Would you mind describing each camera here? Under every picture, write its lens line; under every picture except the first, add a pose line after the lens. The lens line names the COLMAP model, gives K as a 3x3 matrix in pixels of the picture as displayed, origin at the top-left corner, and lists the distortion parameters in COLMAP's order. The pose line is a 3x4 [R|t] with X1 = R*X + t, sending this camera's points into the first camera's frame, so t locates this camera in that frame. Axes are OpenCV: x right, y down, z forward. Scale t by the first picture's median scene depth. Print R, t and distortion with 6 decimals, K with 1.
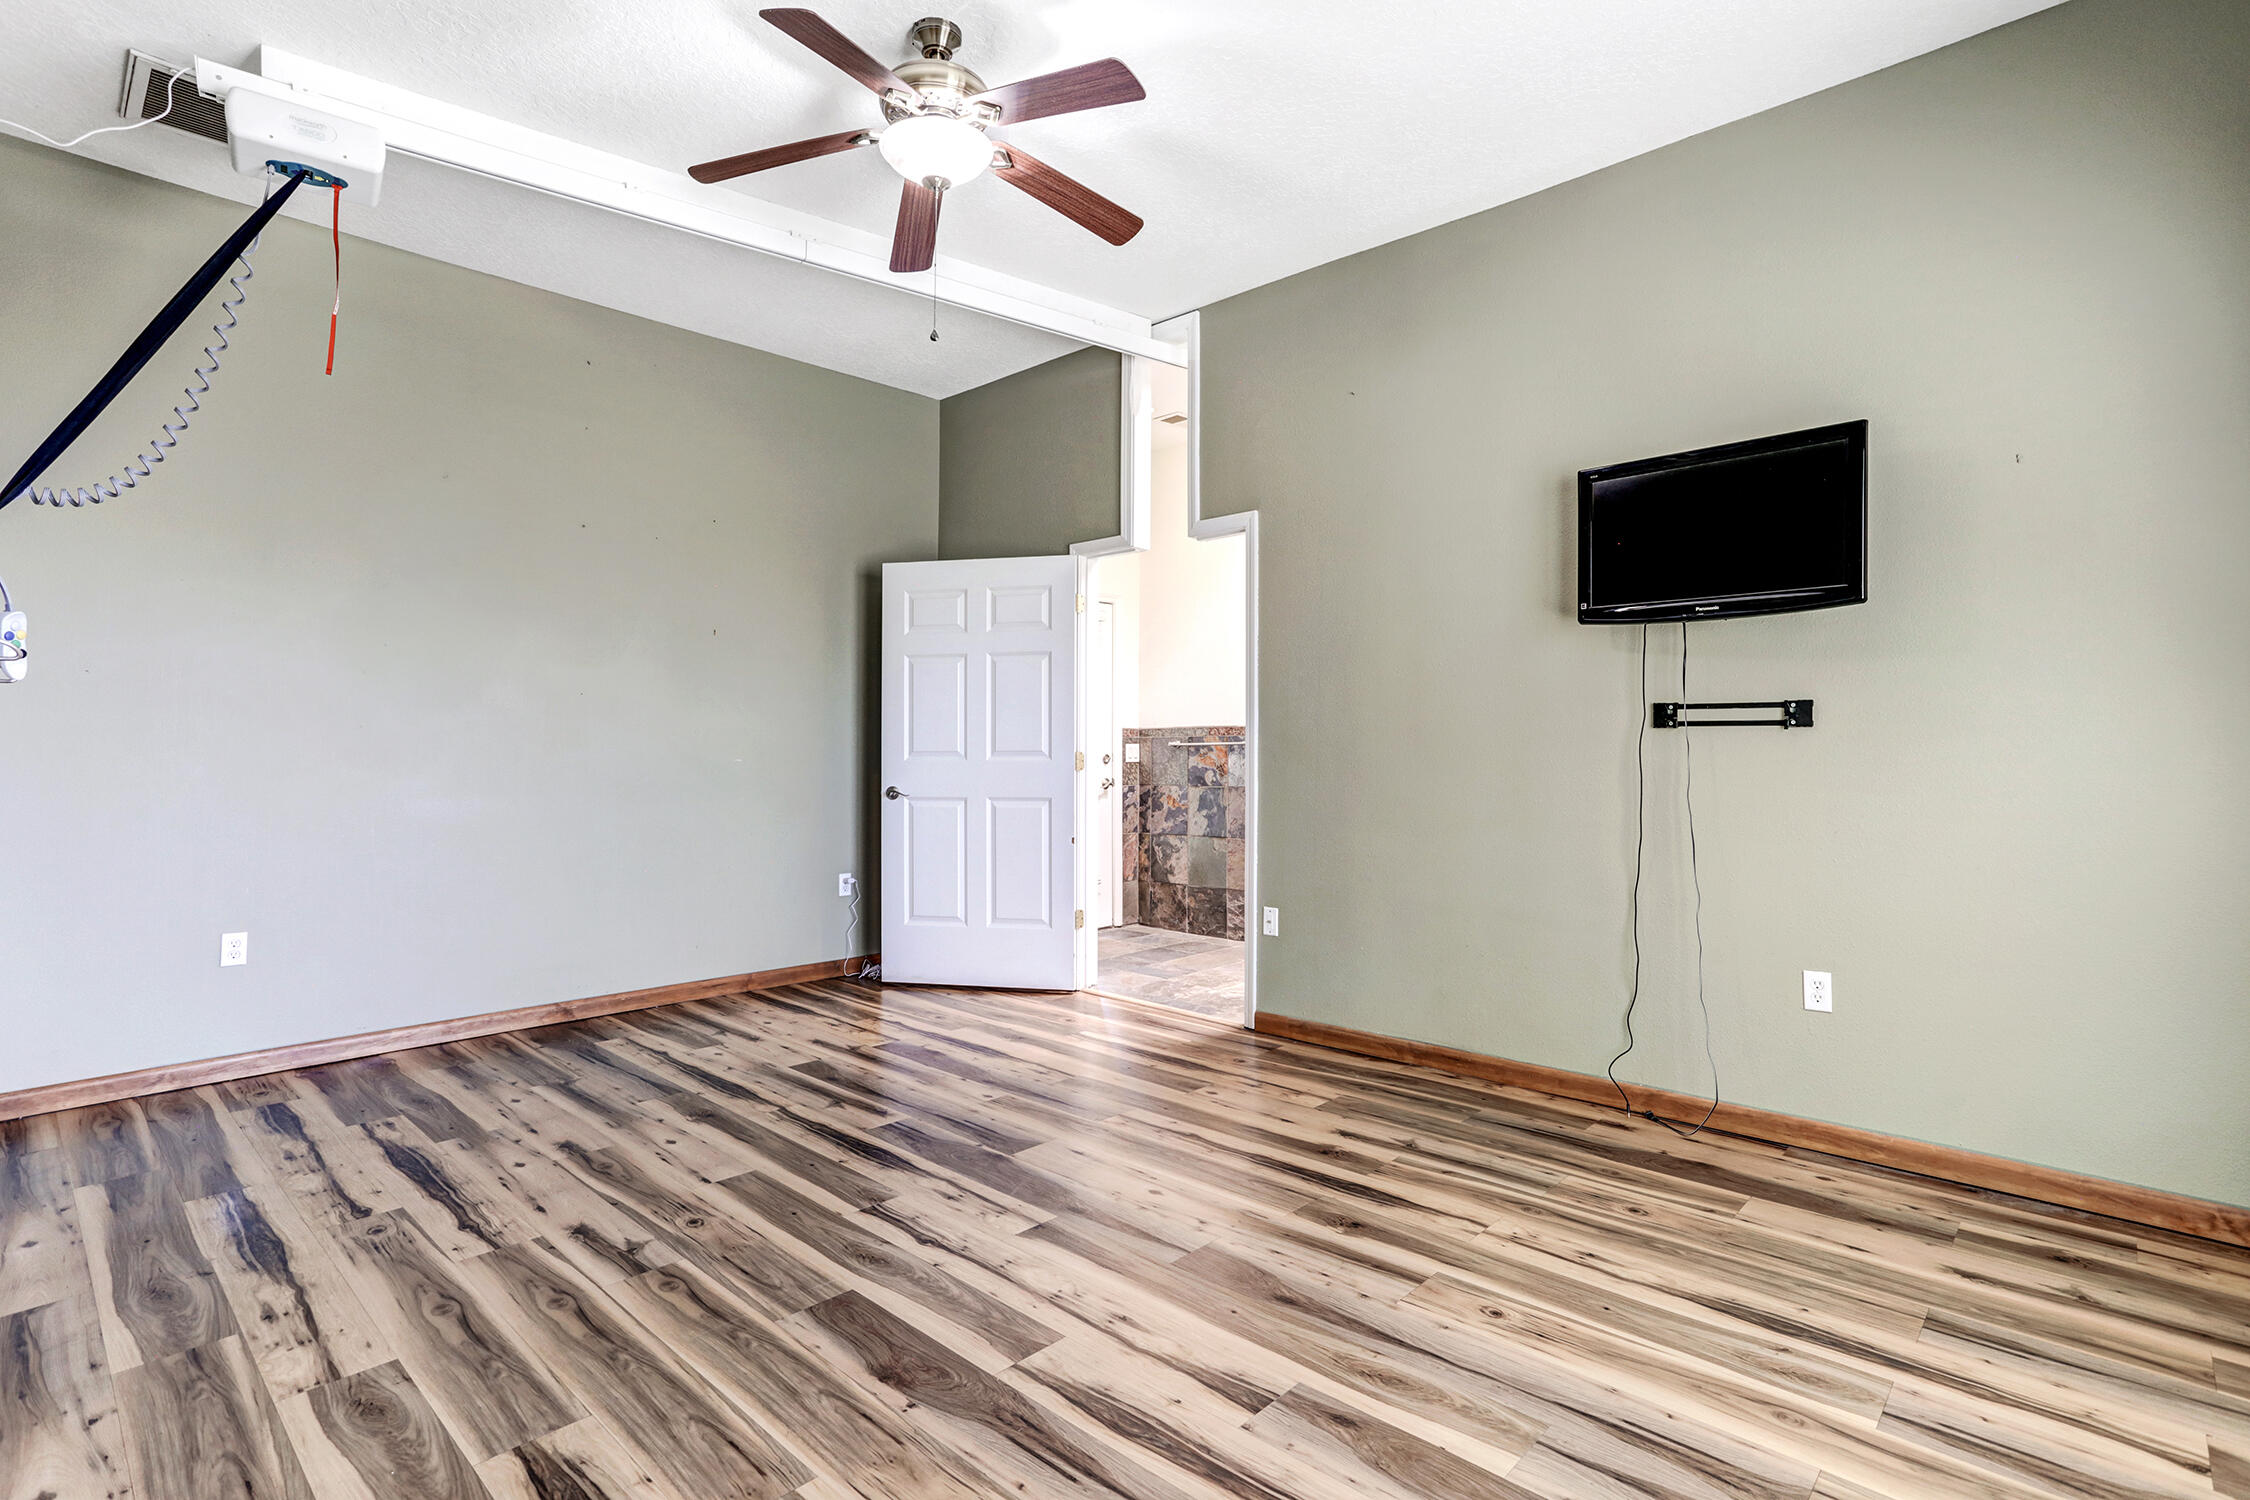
lens RADIAL K [[1080.6, 0, 1122.5], [0, 1080.6, 748.9], [0, 0, 1]] dist [-0.055414, 0.036933]
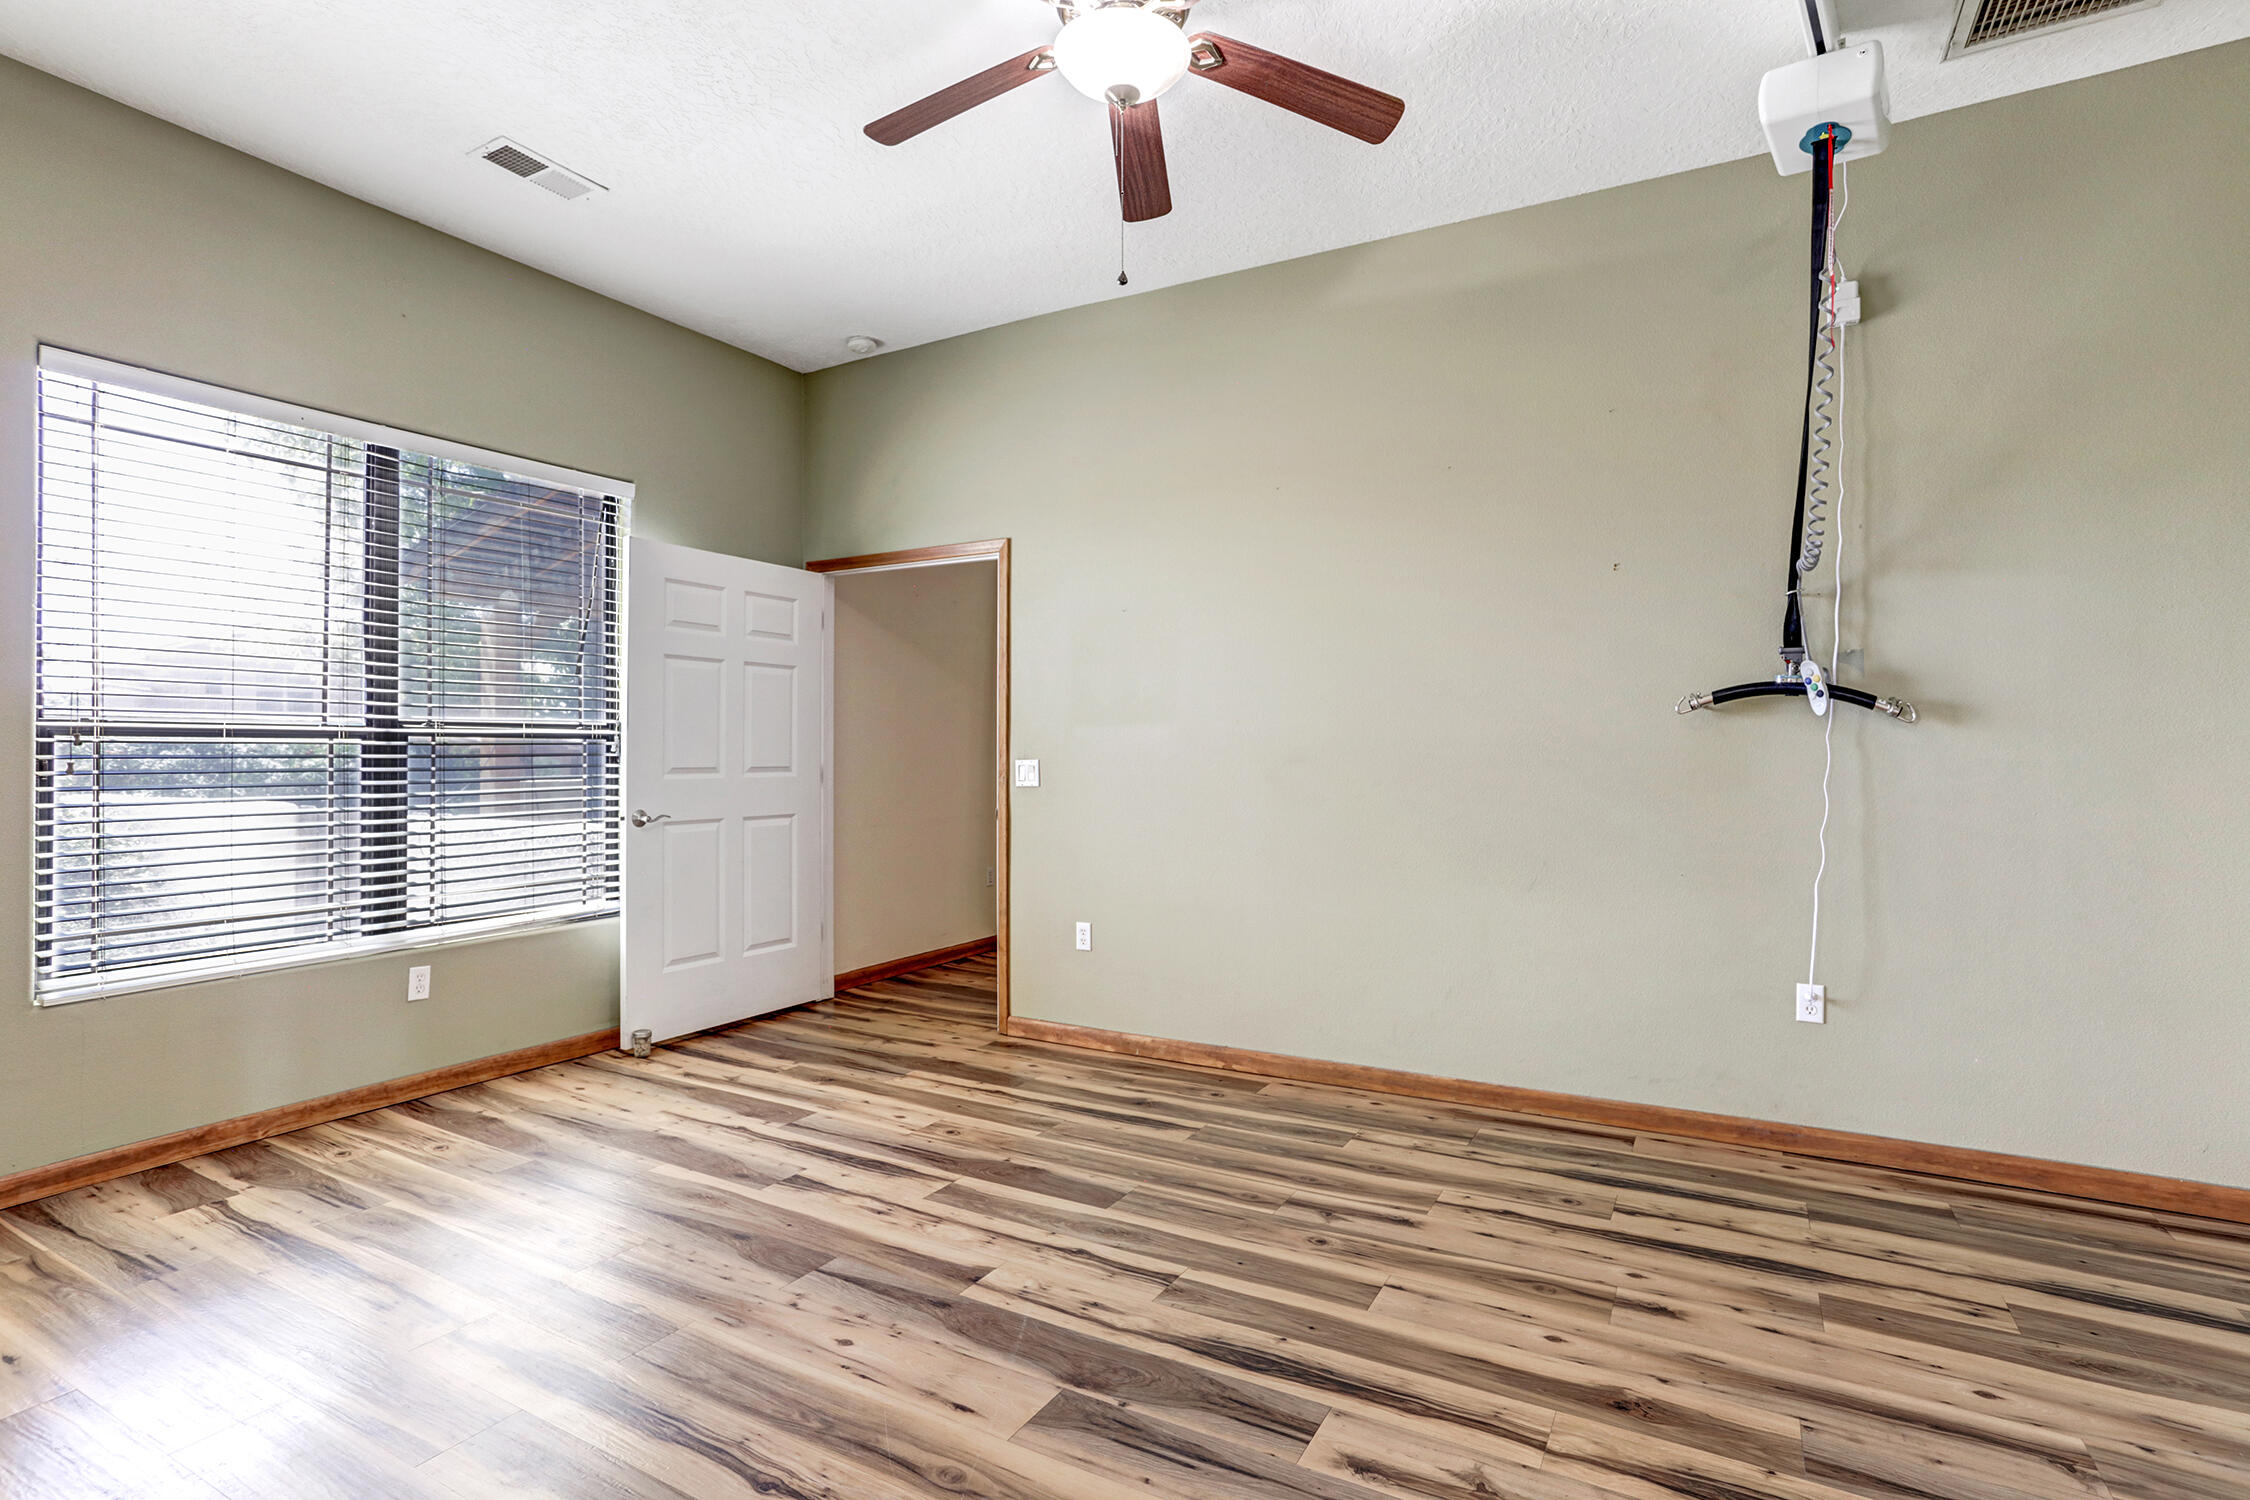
lens RADIAL K [[1080.6, 0, 1122.5], [0, 1080.6, 748.9], [0, 0, 1]] dist [-0.055414, 0.036933]
pose [[-0.970976, -0.000121, -0.239179, 0.021379], [0.000885, 0.999991, -0.004099, -0.017996], [0.239177, -0.004191, -0.970967, 1.987732]]
